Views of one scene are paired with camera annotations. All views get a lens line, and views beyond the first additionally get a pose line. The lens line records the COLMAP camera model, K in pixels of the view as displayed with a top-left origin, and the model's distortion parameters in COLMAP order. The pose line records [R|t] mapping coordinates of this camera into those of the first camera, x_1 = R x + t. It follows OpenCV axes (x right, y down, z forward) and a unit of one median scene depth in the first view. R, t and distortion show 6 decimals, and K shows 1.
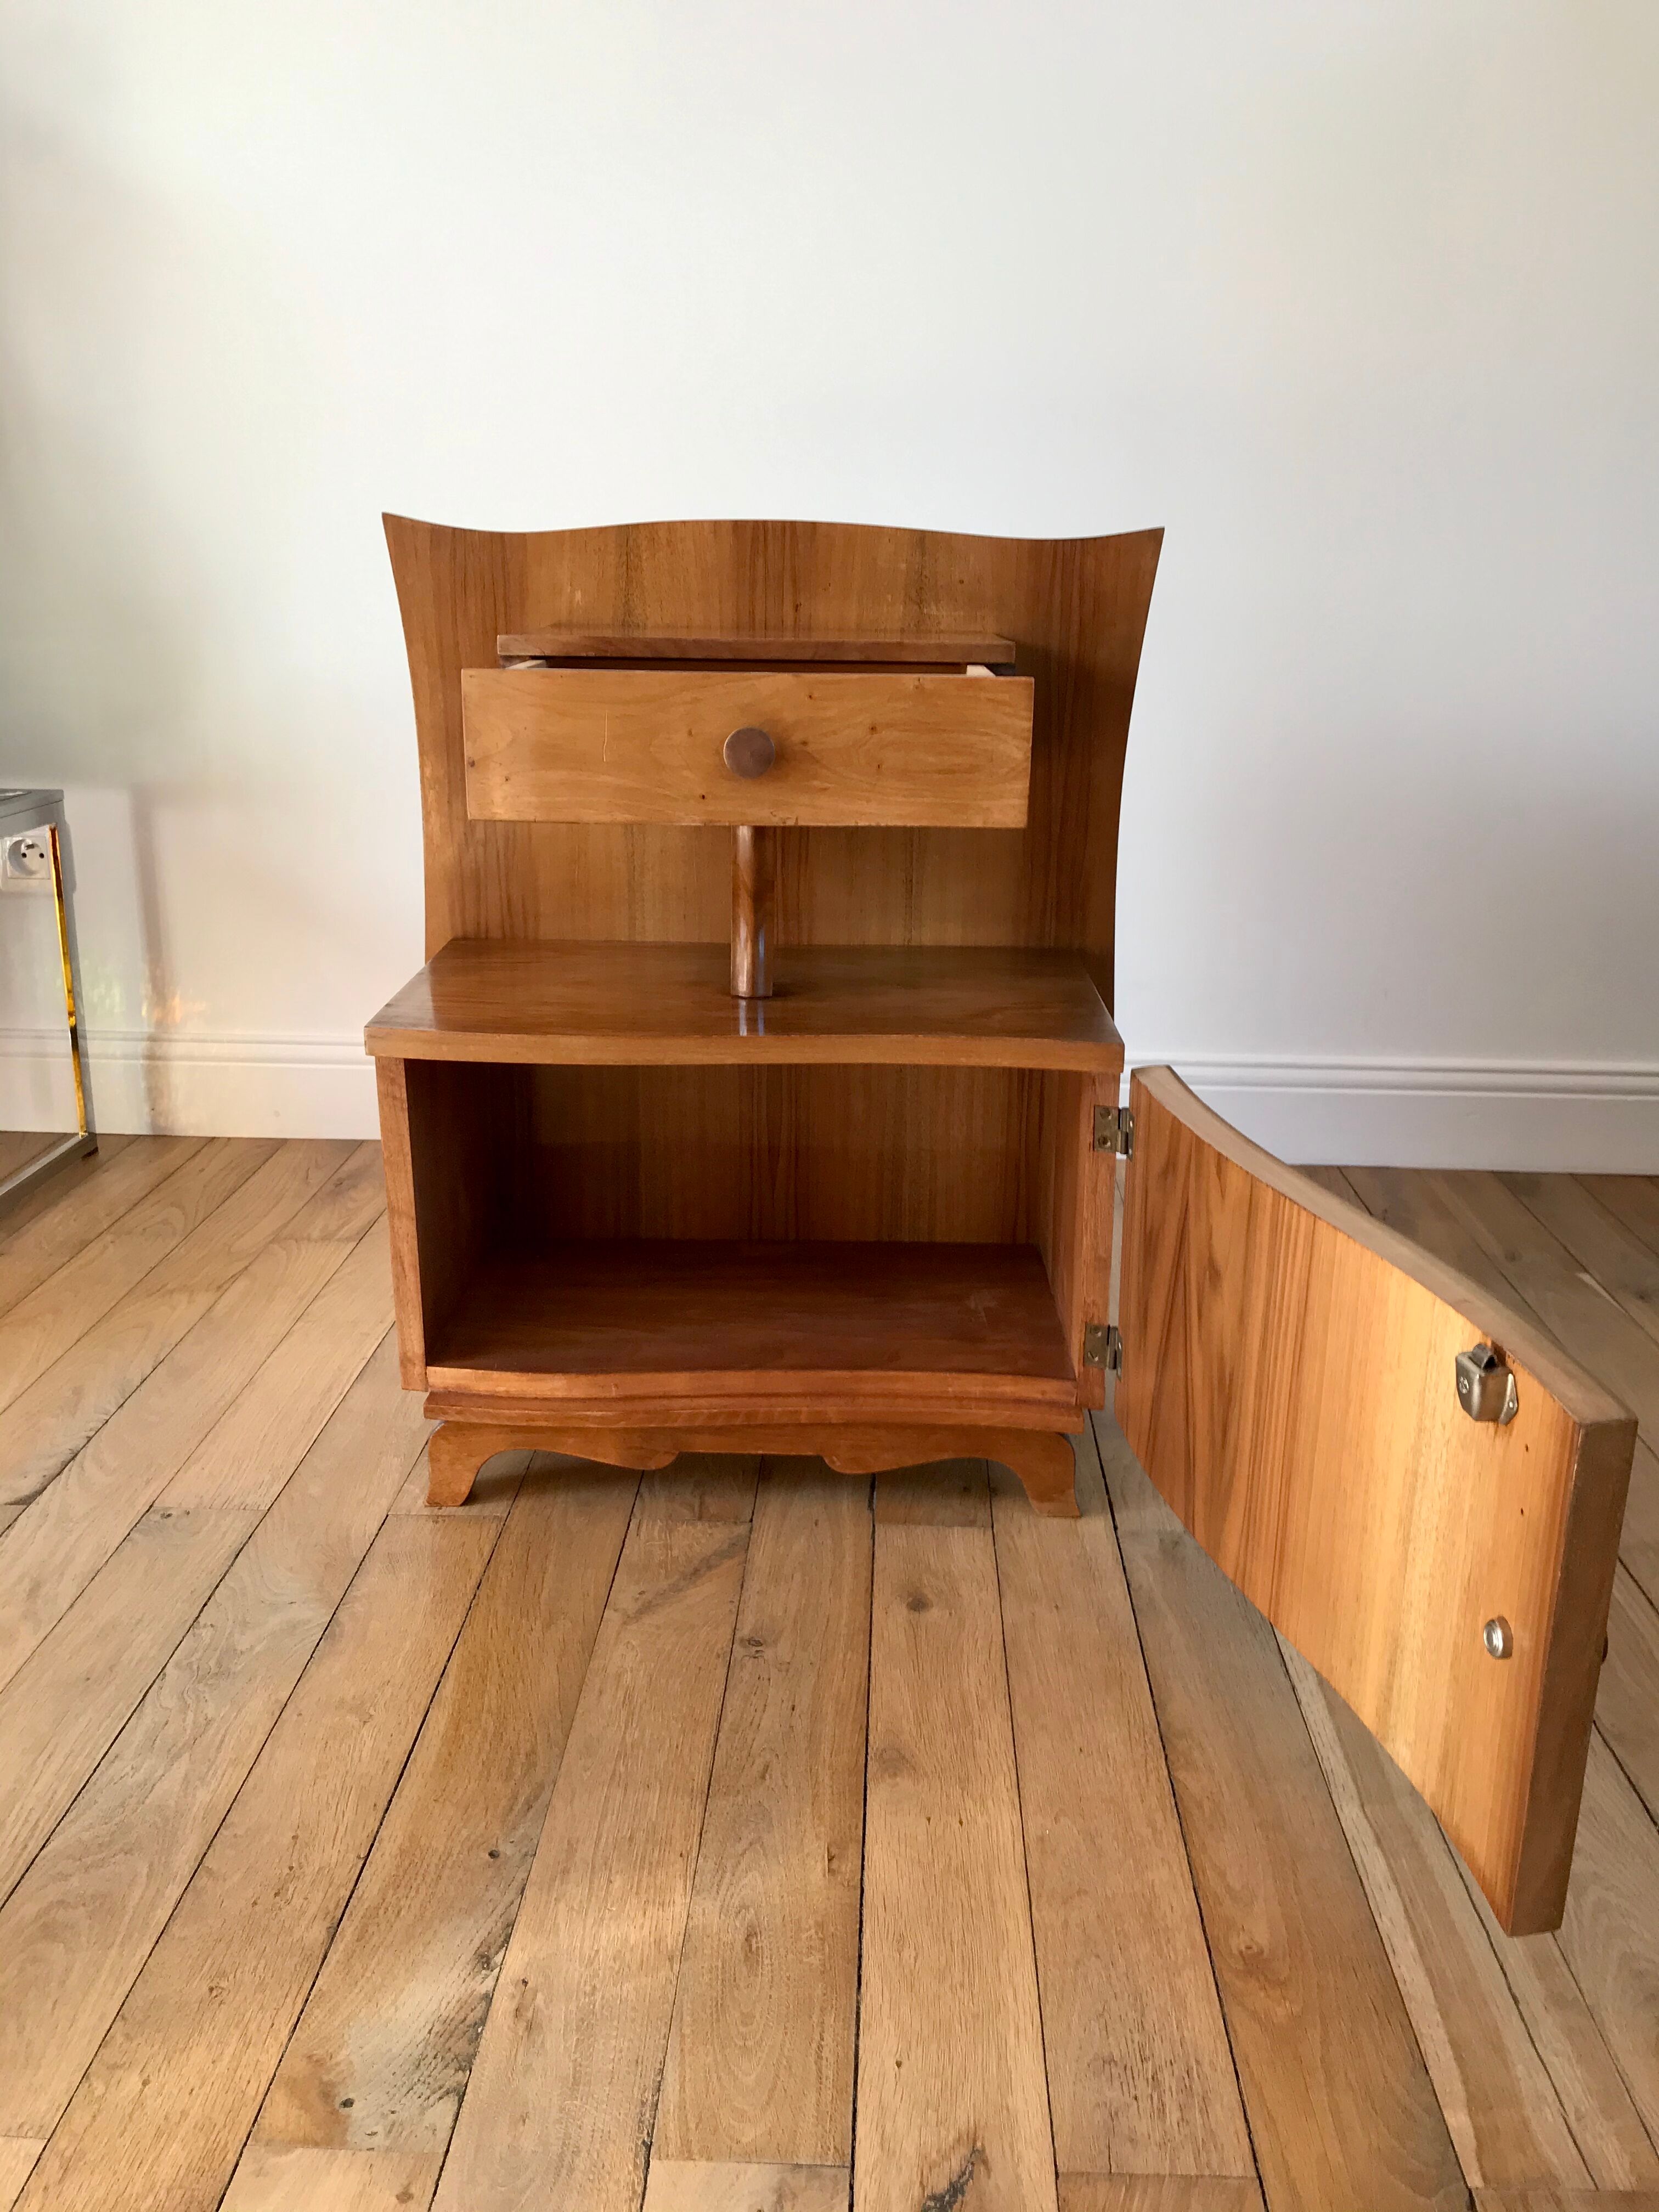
lens RADIAL K [[1821.8, 0, 843.2], [0, 1821.8, 1088.0], [0, 0, 1]] dist [0.019940, -0.000324]
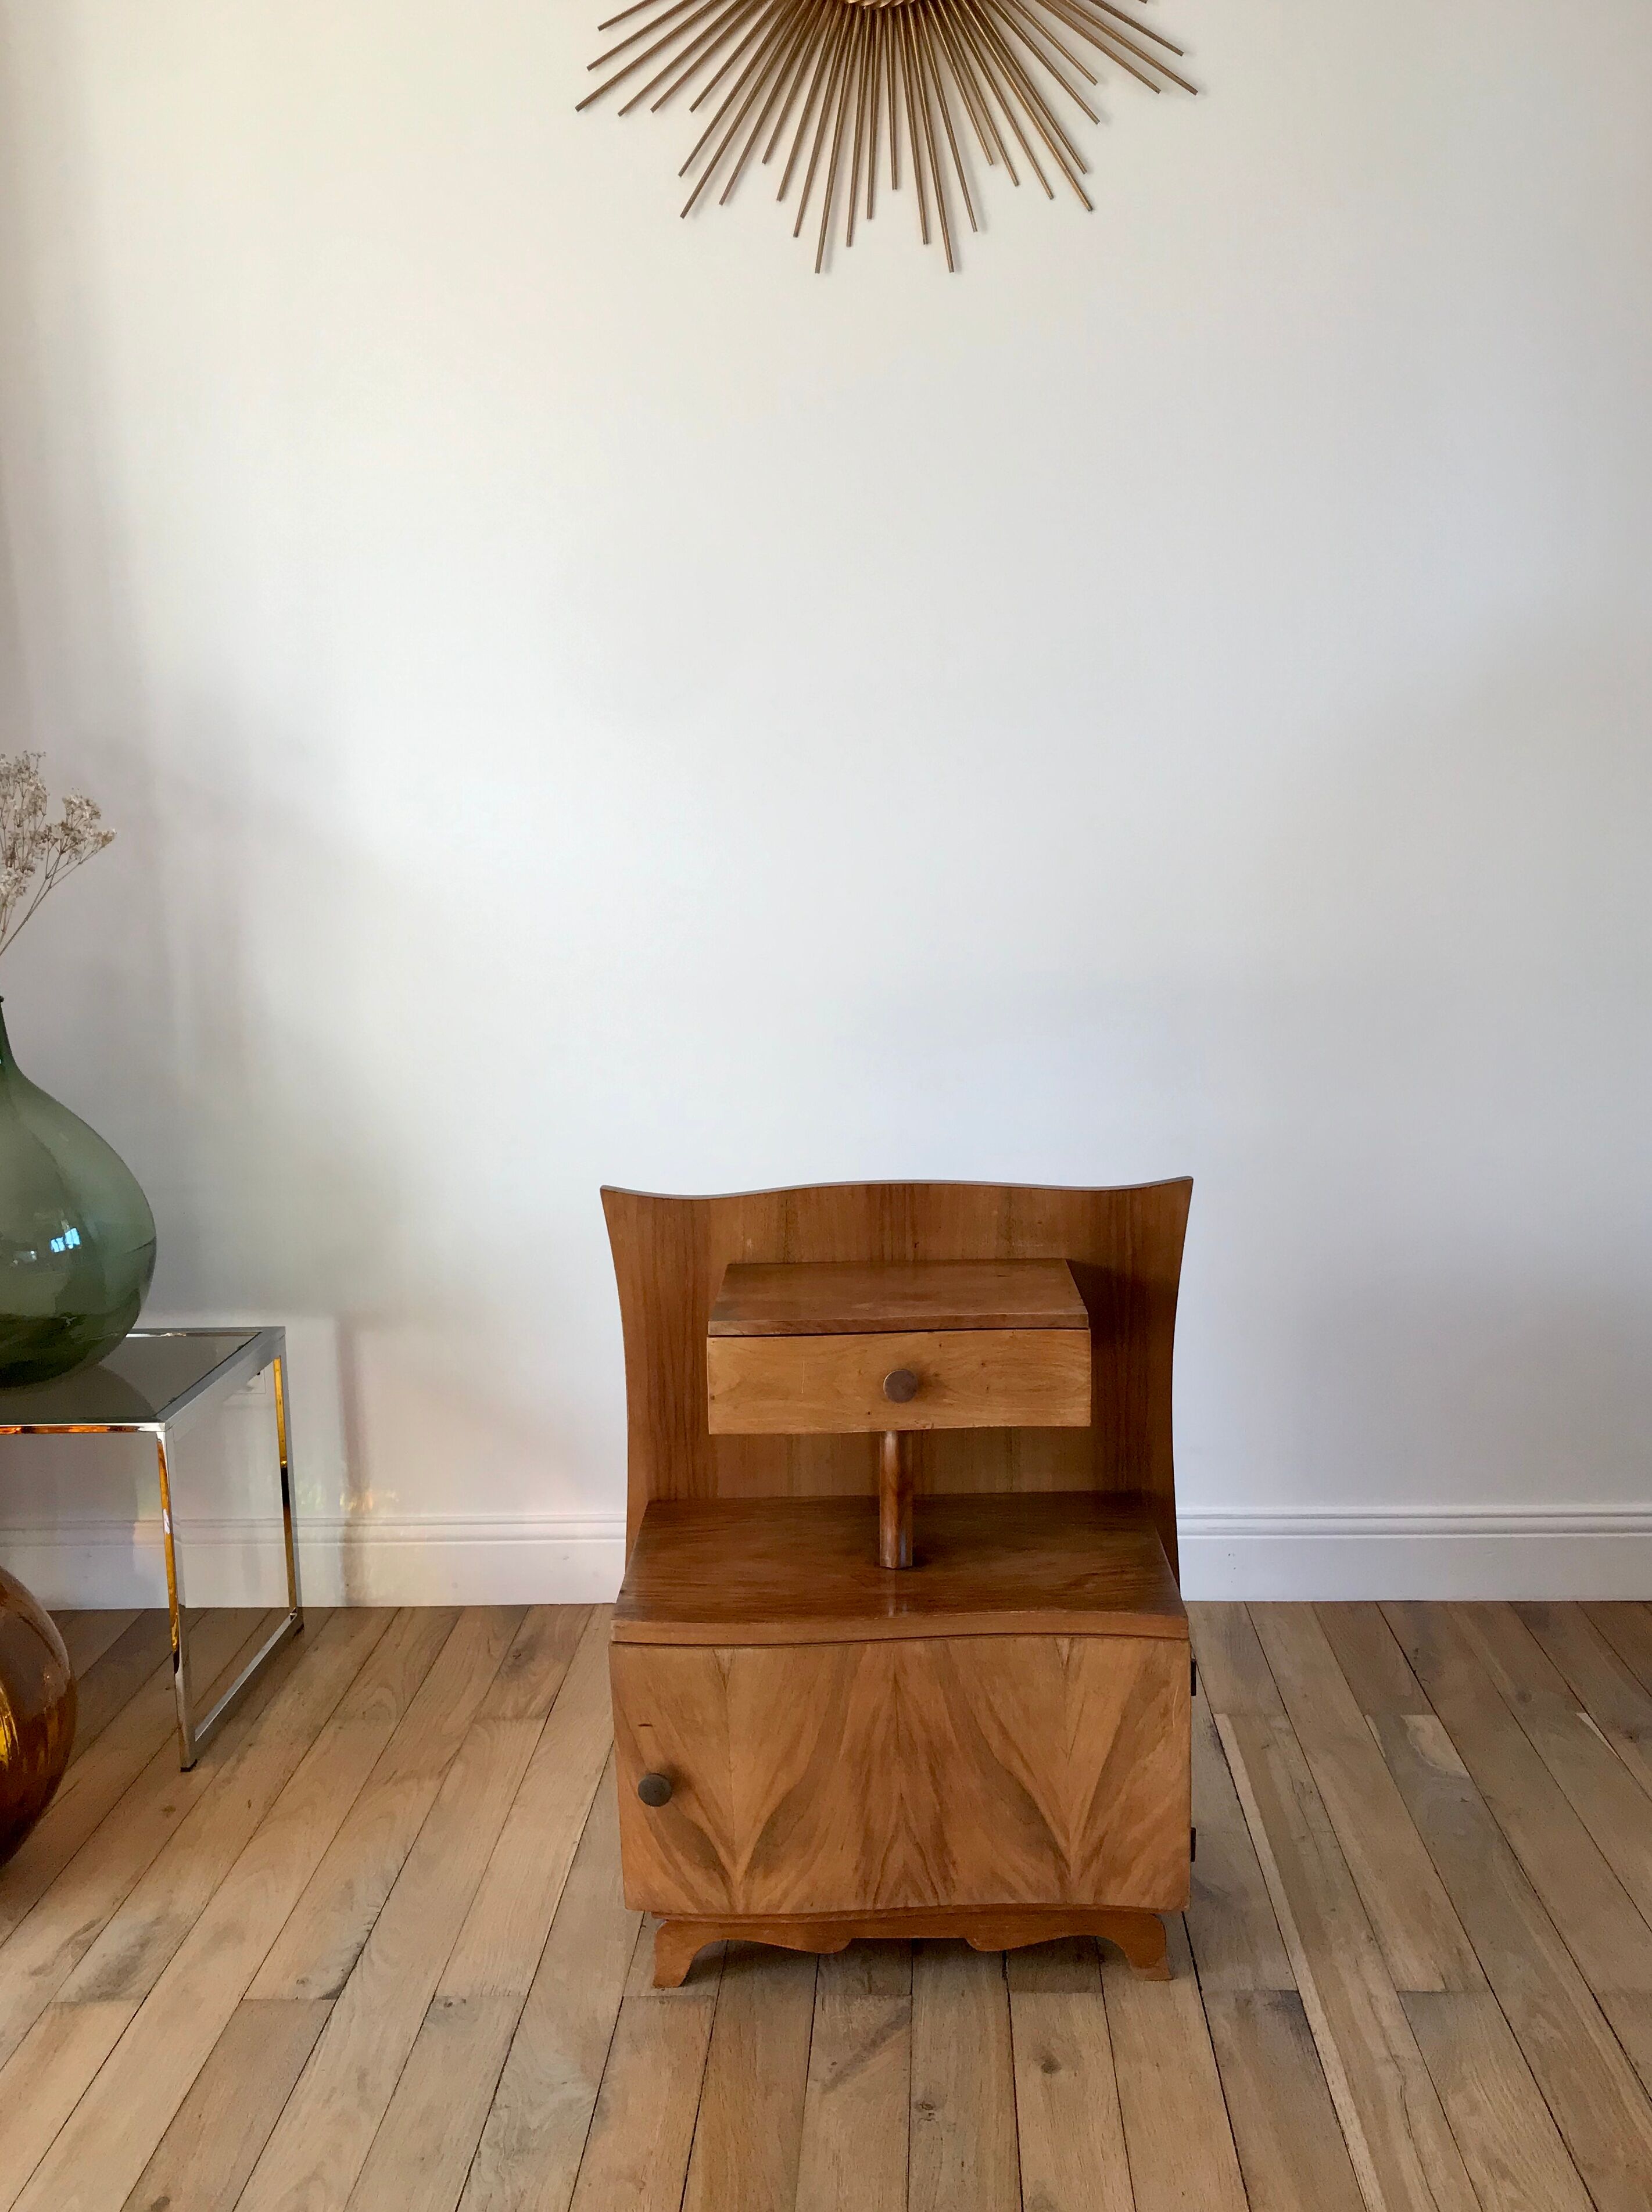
lens RADIAL K [[1919.3, 0, 885.0], [0, 1919.3, 1110.6], [0, 0, 1]] dist [0.008615, 0.013800]
pose [[0.999424, -0.033822, 0.002787, -0.051075], [0.033912, 0.992175, -0.120158, -0.206650], [0.001299, 0.120183, 0.992751, -0.389915]]
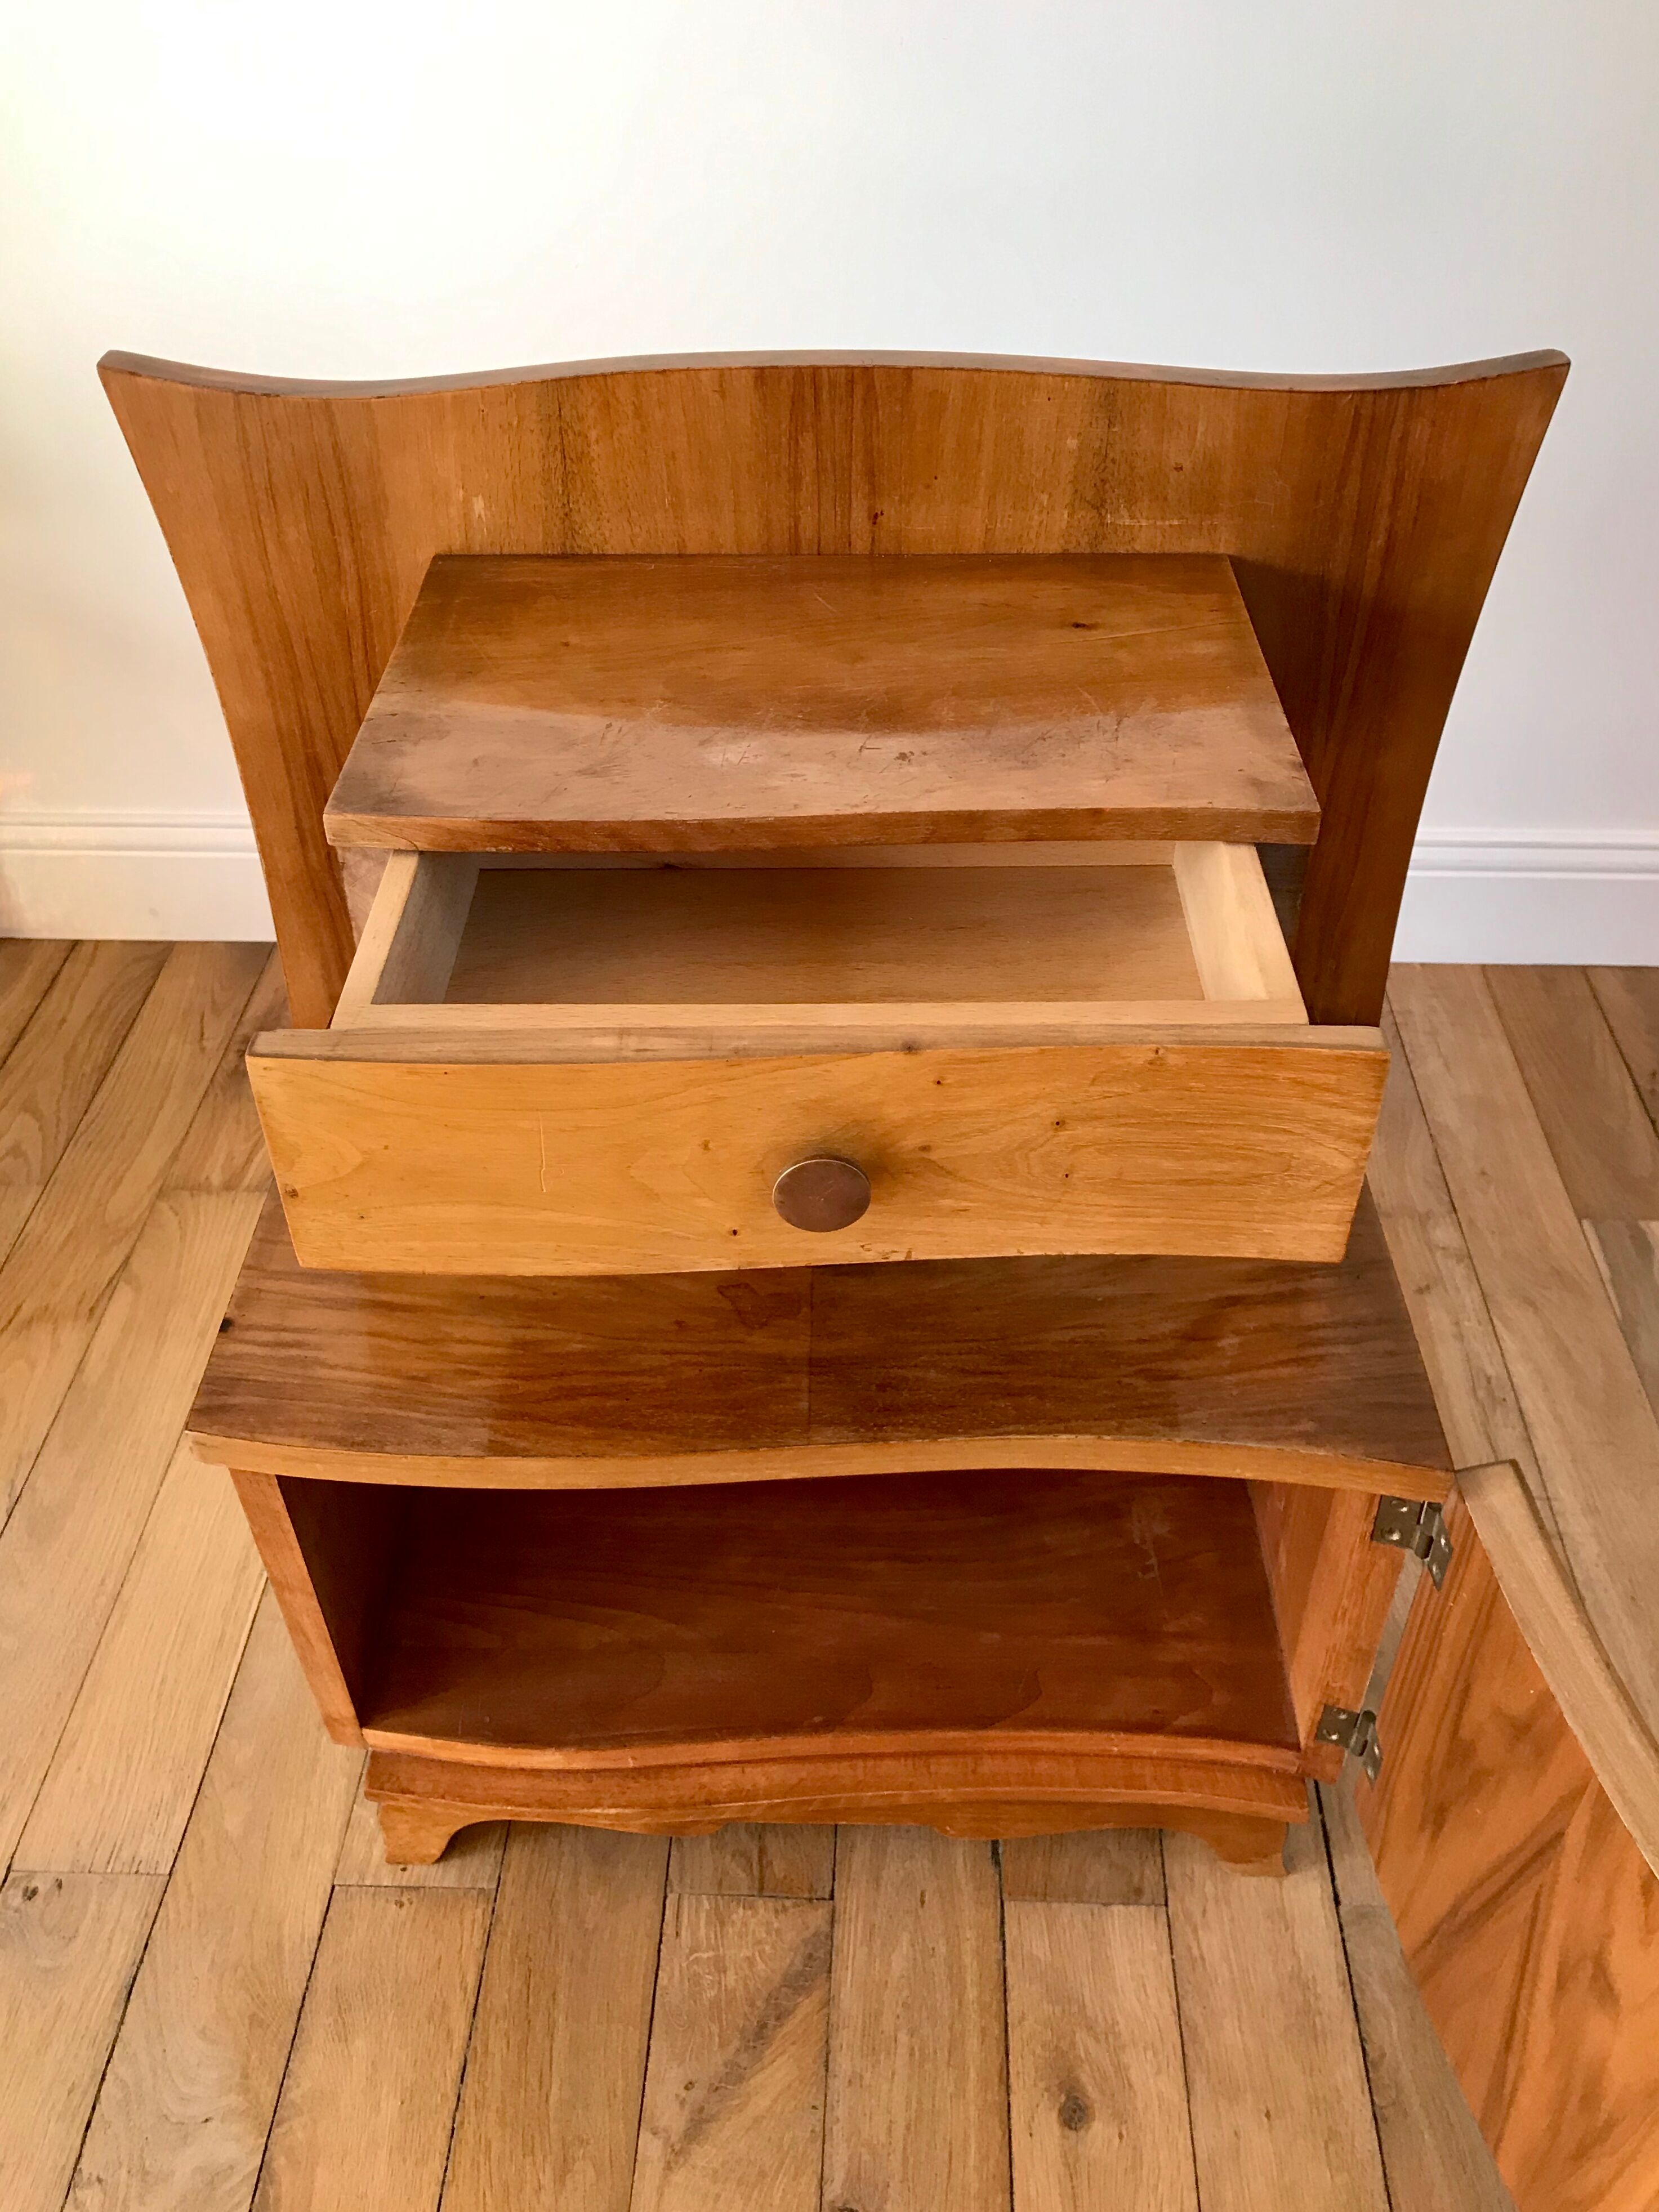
lens RADIAL K [[1877.3, 0, 837.9], [0, 1877.3, 1085.8], [0, 0, 1]] dist [0.006662, 0.019927]
pose [[0.999765, -0.013003, -0.017320, -0.030782], [0.018757, 0.919655, 0.392278, -0.347874], [0.010828, -0.392511, 0.919683, 0.434293]]
